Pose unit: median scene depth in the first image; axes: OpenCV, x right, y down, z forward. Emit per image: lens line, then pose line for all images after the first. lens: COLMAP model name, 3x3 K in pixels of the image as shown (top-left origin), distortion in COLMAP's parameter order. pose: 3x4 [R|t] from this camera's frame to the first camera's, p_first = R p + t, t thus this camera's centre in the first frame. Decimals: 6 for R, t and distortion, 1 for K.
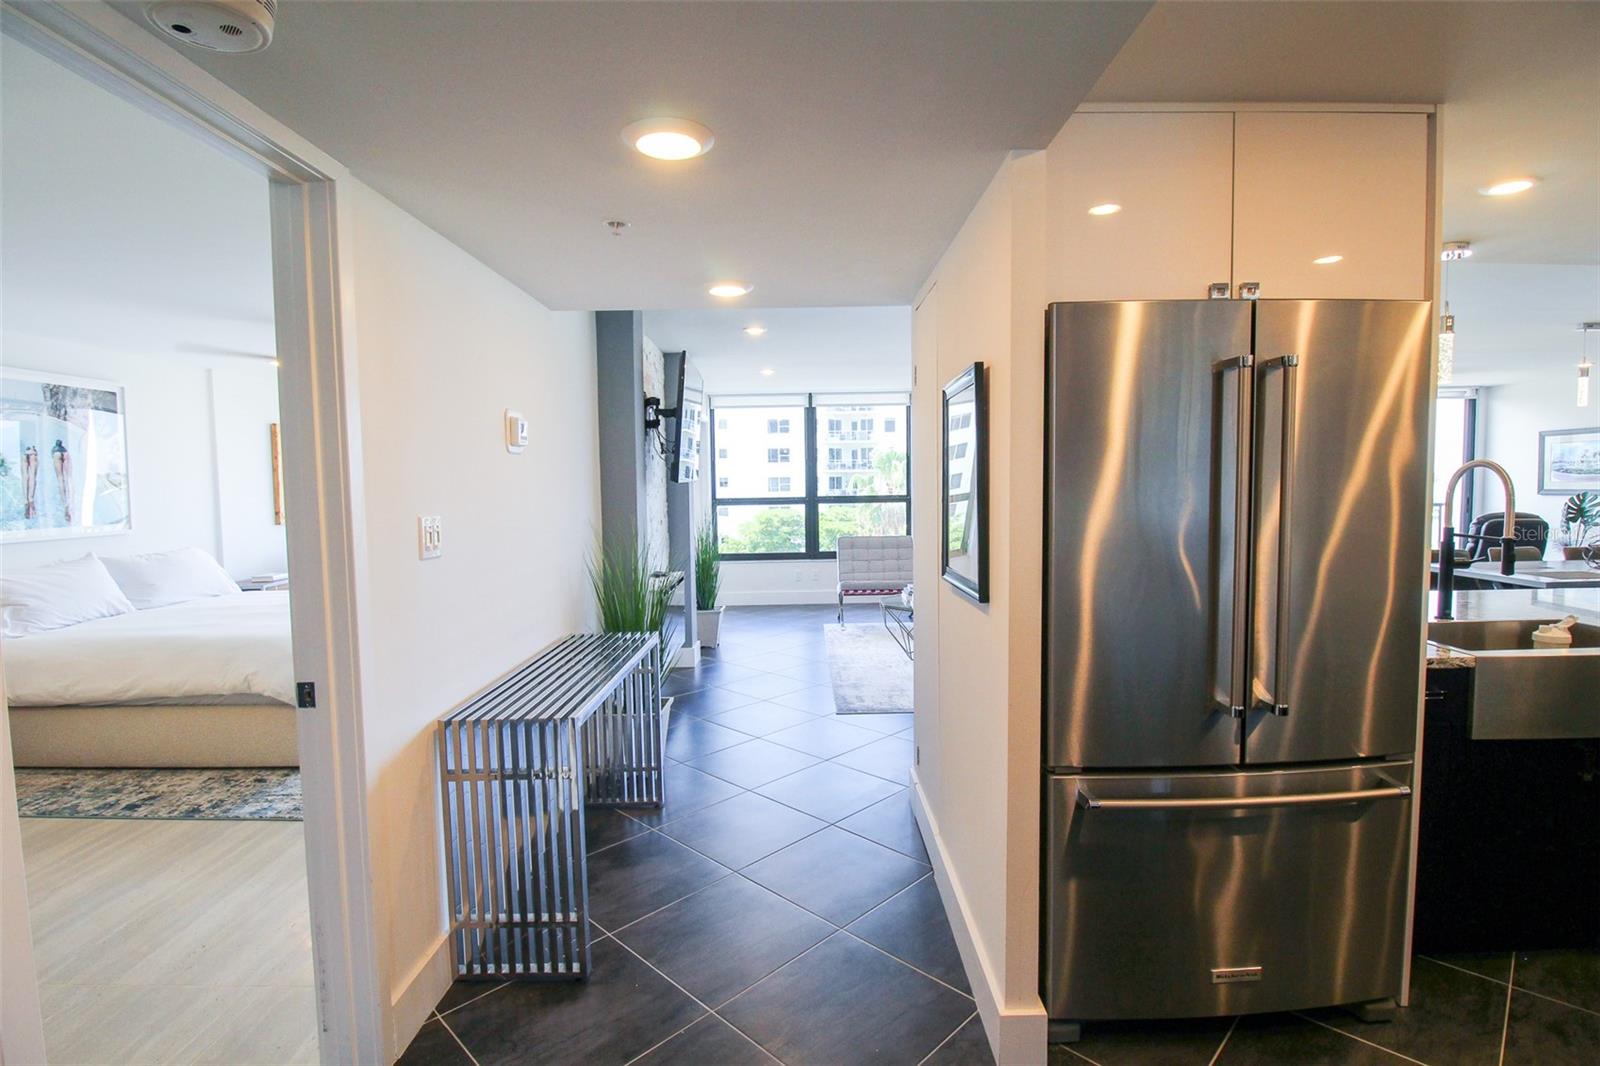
lens RADIAL K [[765.2, 0, 800.0], [0, 765.2, 533.0], [0, 0, 1]] dist [-0.000733, -0.012558]
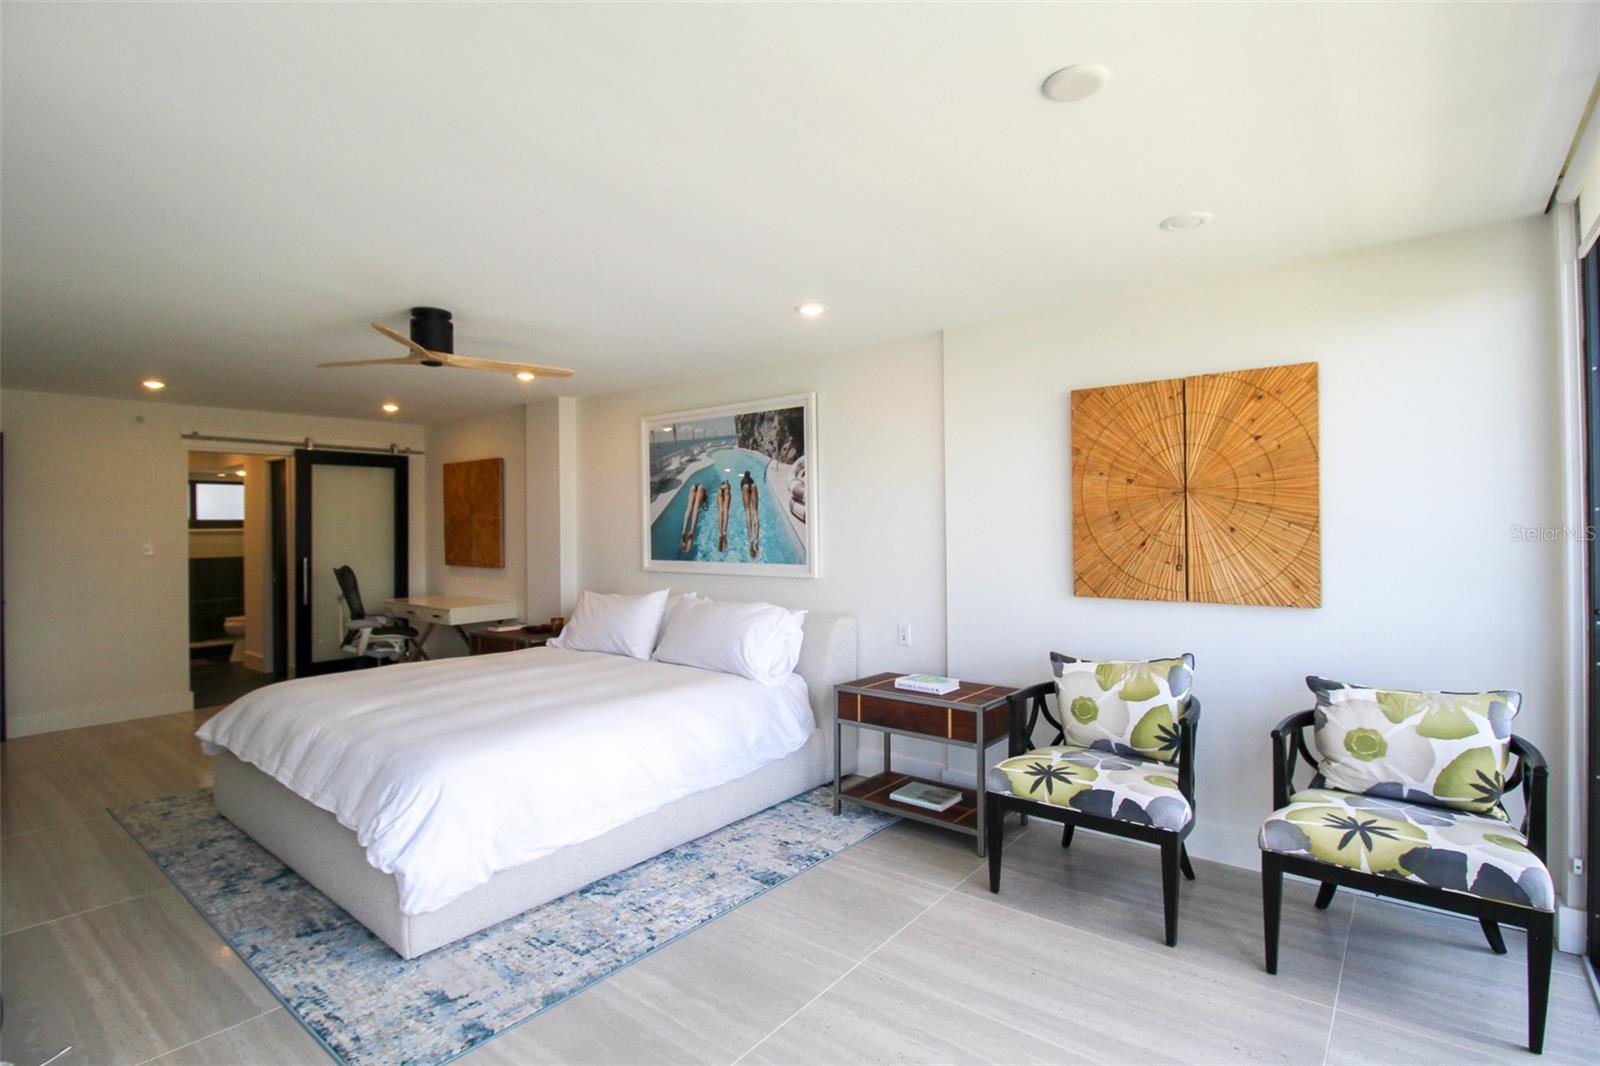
lens RADIAL K [[769.2, 0, 808.0], [0, 769.2, 522.0], [0, 0, 1]] dist [-0.001005, -0.015125]
pose [[-0.631193, 0.013965, -0.775500, -0.370754], [-0.035347, 0.998281, 0.046747, -0.145555], [0.774820, 0.056917, -0.629614, 2.268860]]
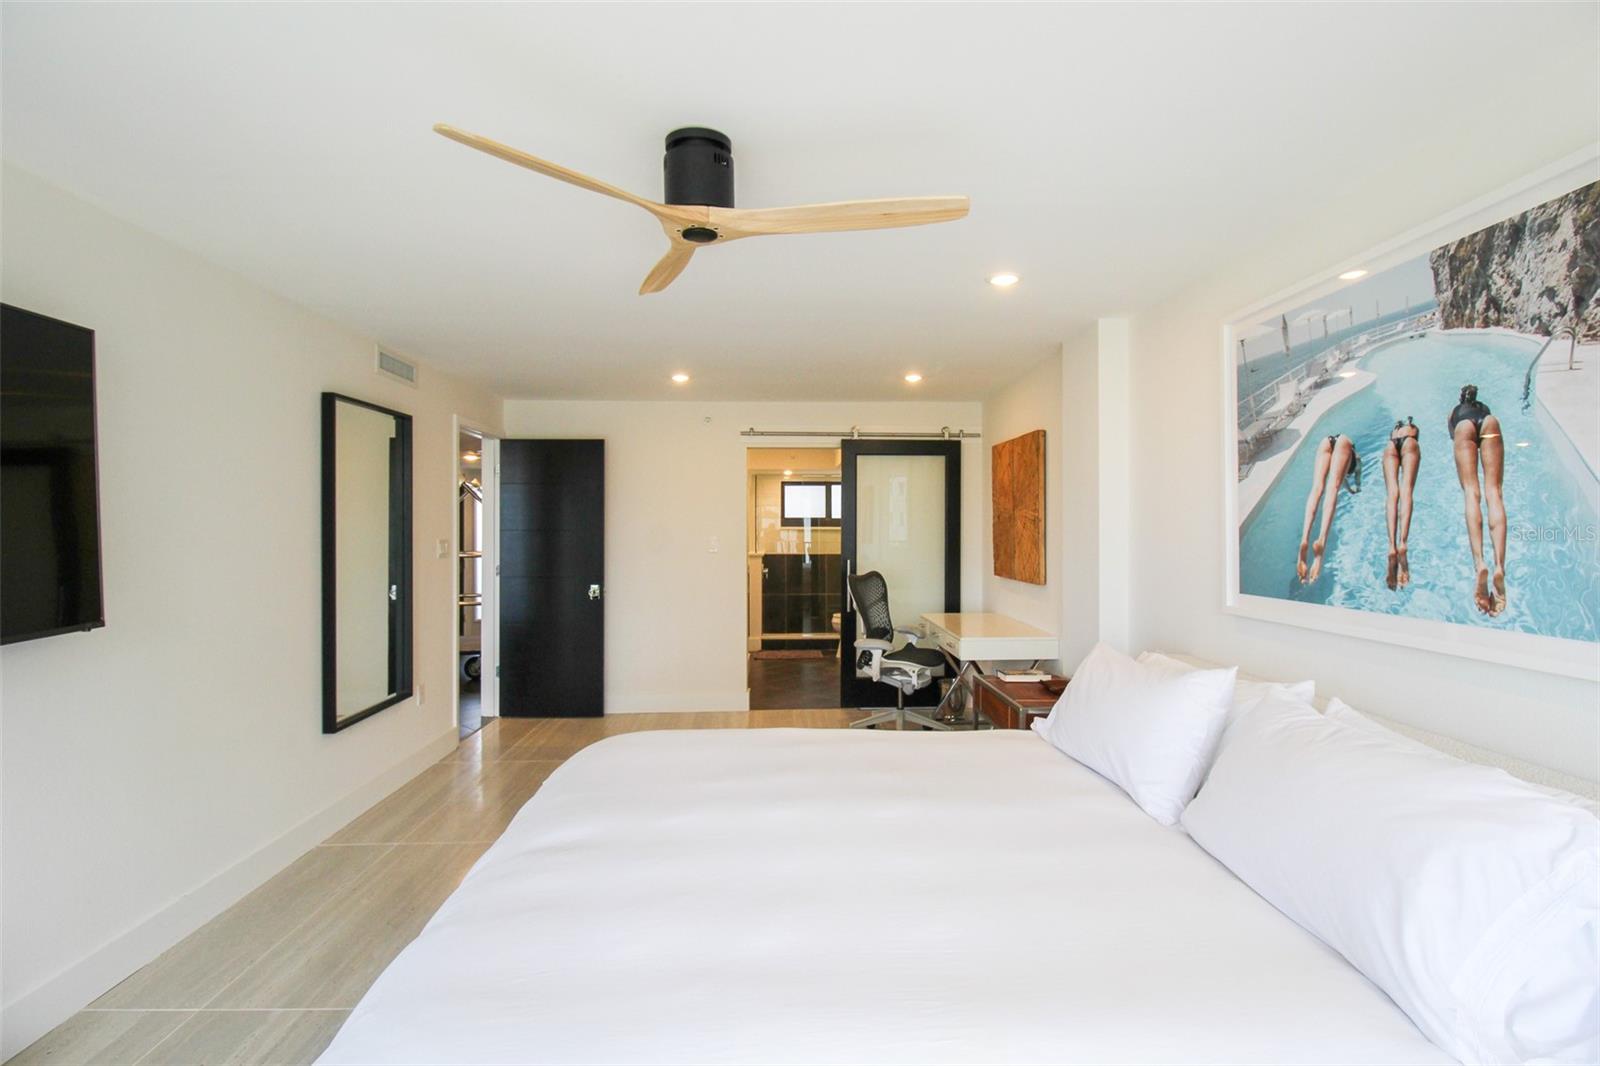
lens RADIAL K [[773.4, 0, 804.3], [0, 773.4, 527.1], [0, 0, 1]] dist [0.001469, -0.014379]
pose [[-0.999497, 0.010253, -0.029997, -0.876548], [0.008313, 0.997909, 0.064099, -0.110654], [0.030592, 0.063817, -0.997493, 1.848275]]
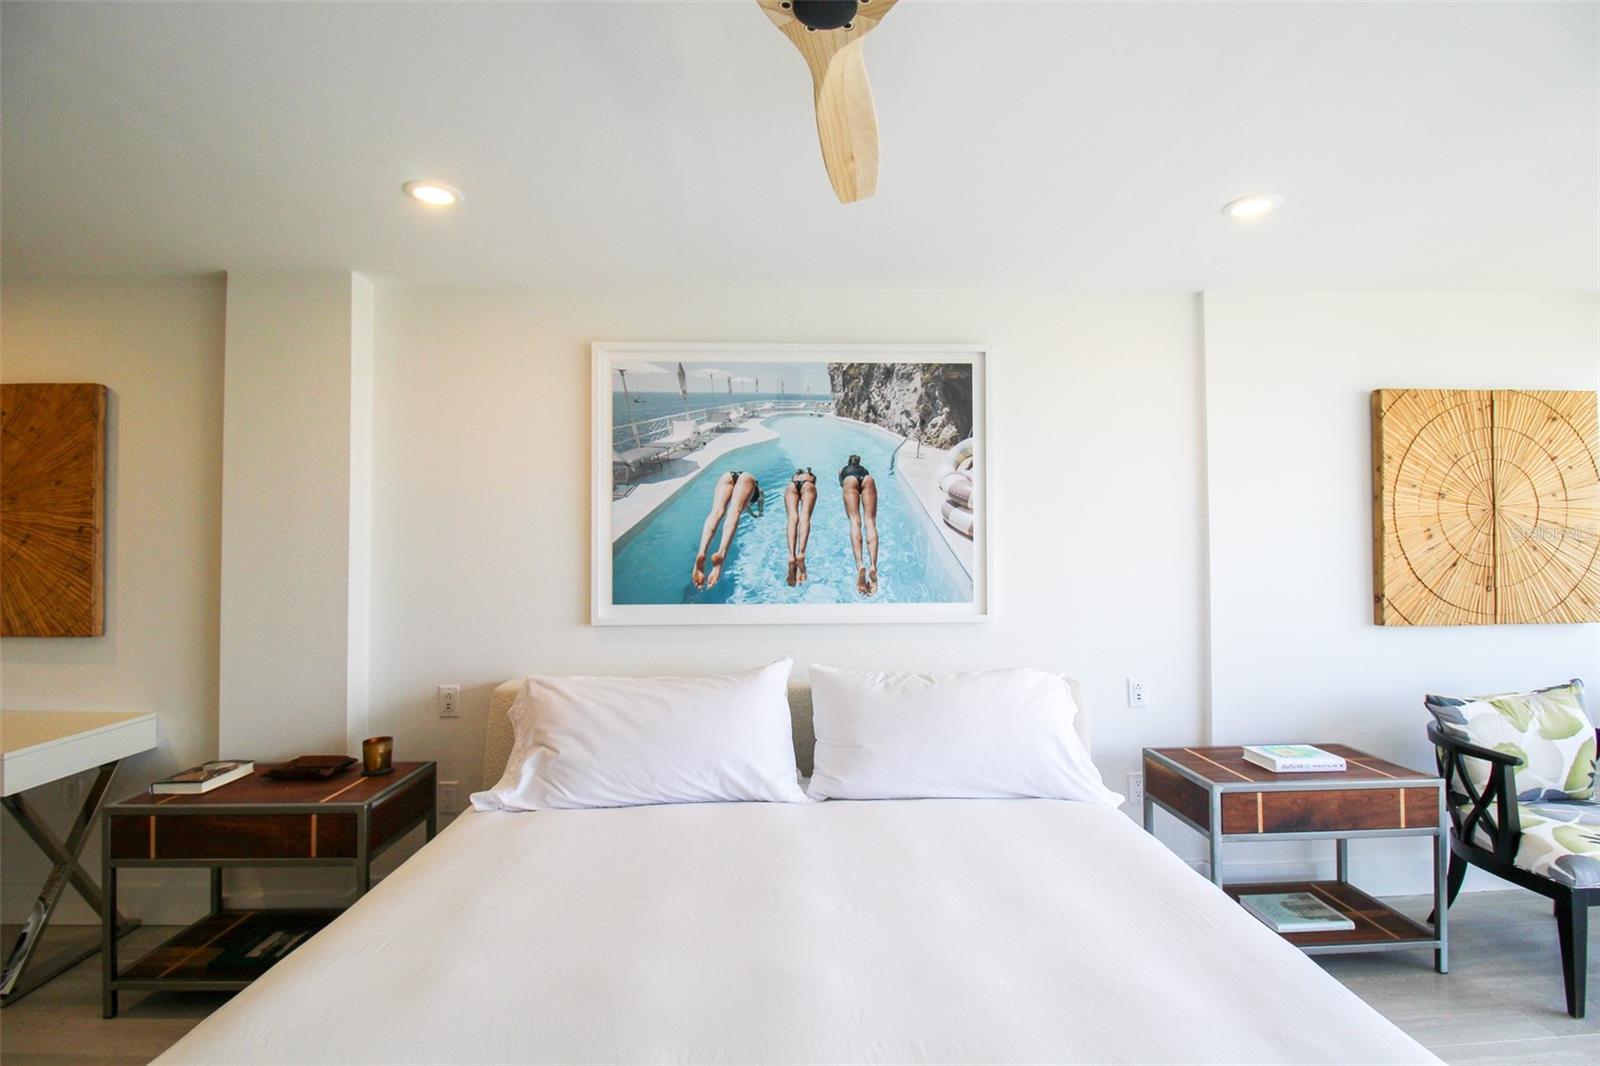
lens RADIAL K [[744.5, 0, 800.5], [0, 744.5, 528.4], [0, 0, 1]] dist [0.002742, -0.013006]
pose [[0.030850, -0.011476, -0.999458, -0.540339], [-0.063053, 0.997920, -0.013405, -0.075287], [0.997533, 0.063432, 0.030062, 1.277671]]
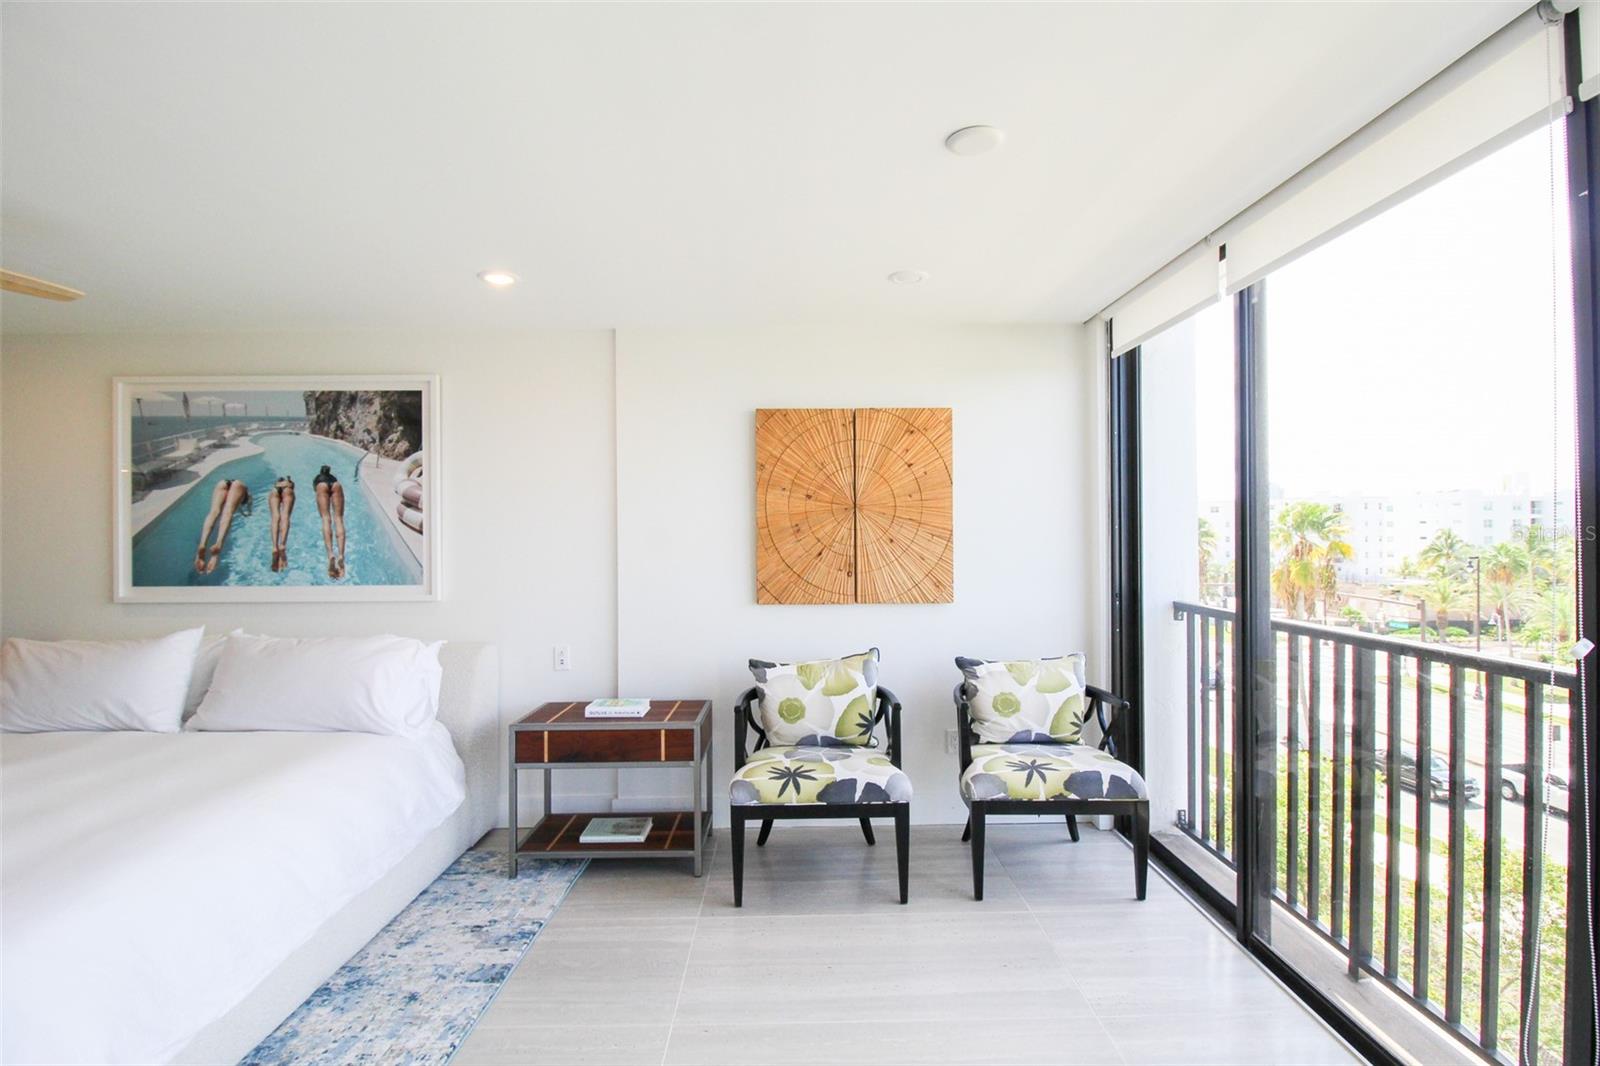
lens RADIAL K [[773.4, 0, 804.3], [0, 773.4, 527.1], [0, 0, 1]] dist [0.001469, -0.014379]
pose [[0.009984, 0.002621, -0.999947, -0.309458], [-0.061213, 0.998123, 0.002005, -0.127315], [0.998075, 0.061189, 0.010126, 1.974972]]
